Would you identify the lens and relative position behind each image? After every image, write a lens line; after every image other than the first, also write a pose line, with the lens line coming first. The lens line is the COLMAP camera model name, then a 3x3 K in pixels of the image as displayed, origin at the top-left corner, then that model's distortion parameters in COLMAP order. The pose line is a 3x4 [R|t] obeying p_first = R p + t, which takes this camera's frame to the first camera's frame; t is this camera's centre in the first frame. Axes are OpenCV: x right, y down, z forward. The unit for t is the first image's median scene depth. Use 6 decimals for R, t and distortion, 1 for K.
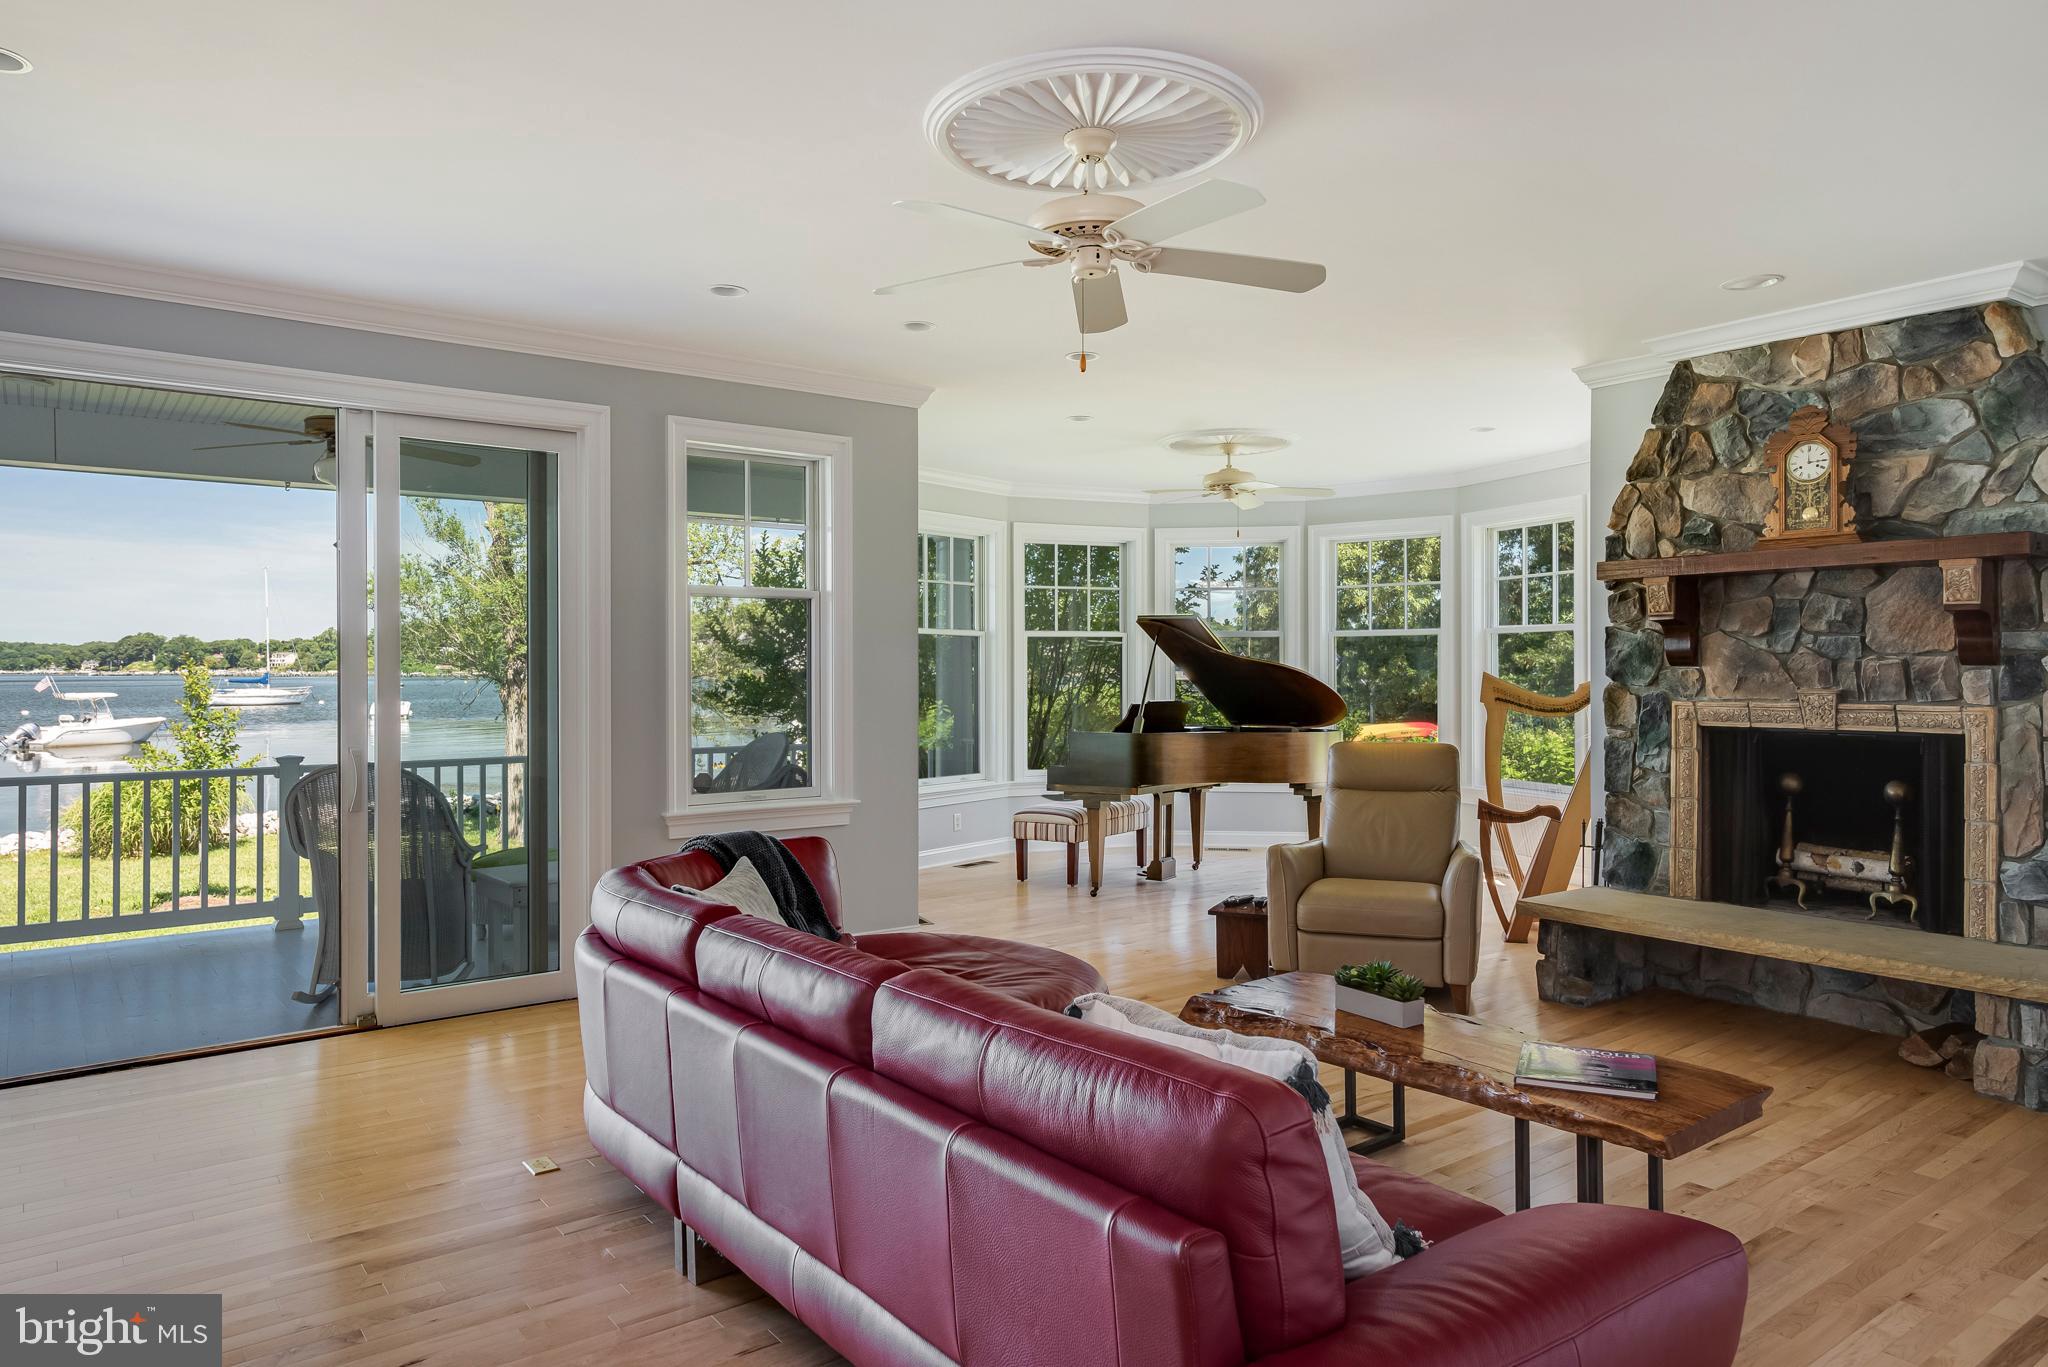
lens RADIAL K [[1349.0, 0, 1004.6], [0, 1349.0, 680.5], [0, 0, 1]] dist [0.017847, 0.004148]
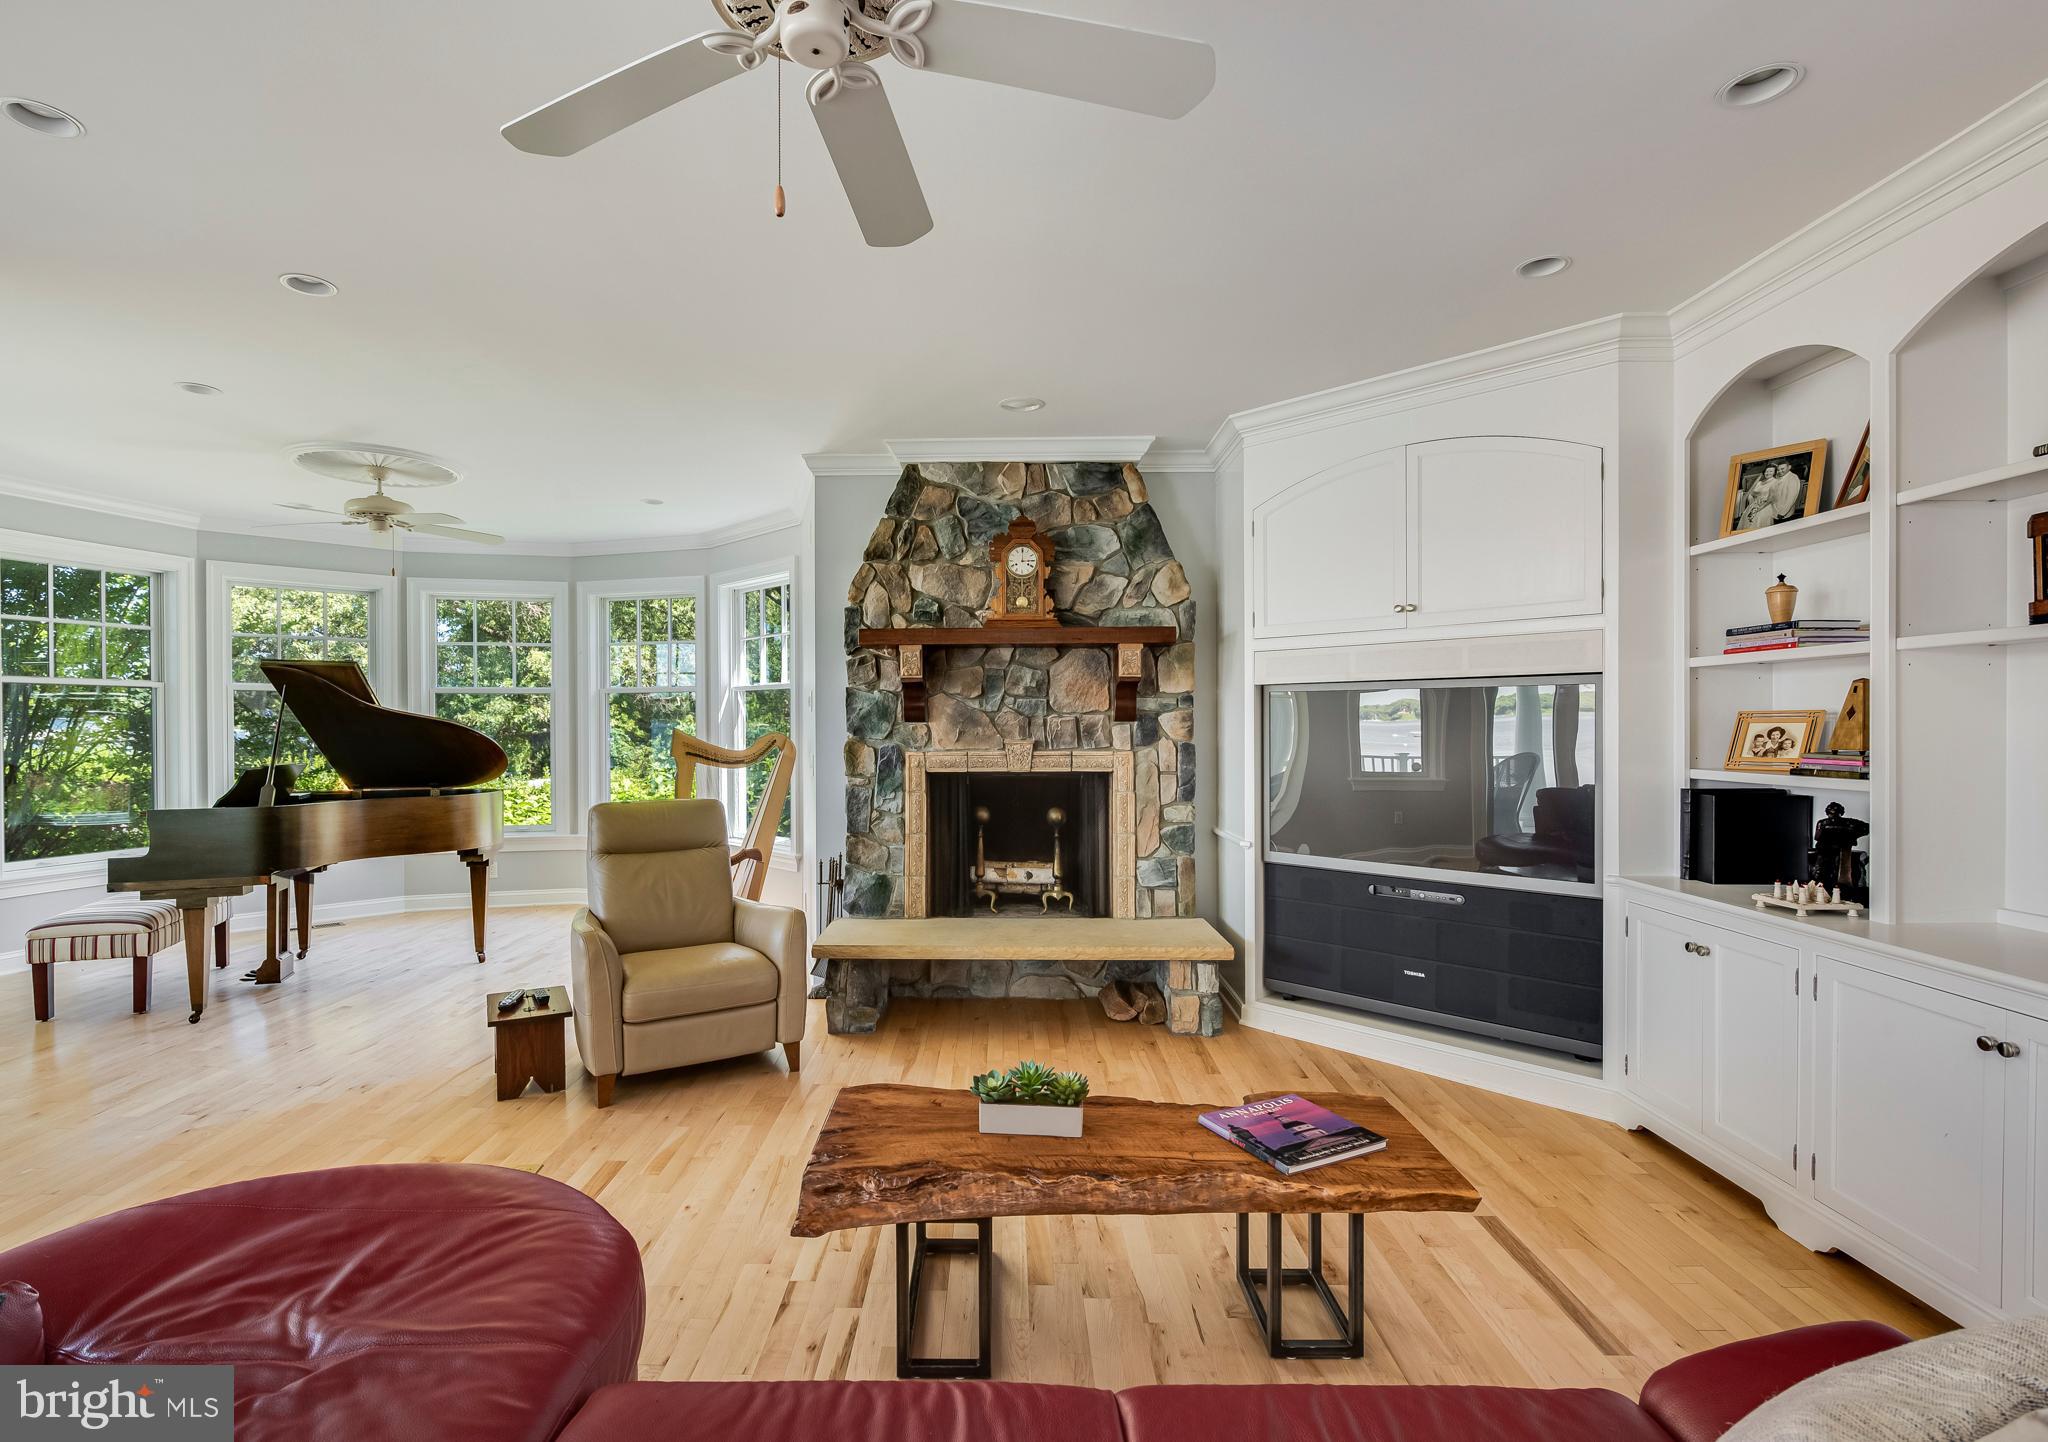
lens RADIAL K [[1001.7, 0, 1019.7], [0, 1001.7, 732.1], [0, 0, 1]] dist [-0.004257, -0.003387]
pose [[0.607352, -0.005977, 0.794410, -0.136397], [0.009162, 0.999958, 0.000519, -0.001567], [-0.794380, 0.006963, 0.607381, 0.393065]]
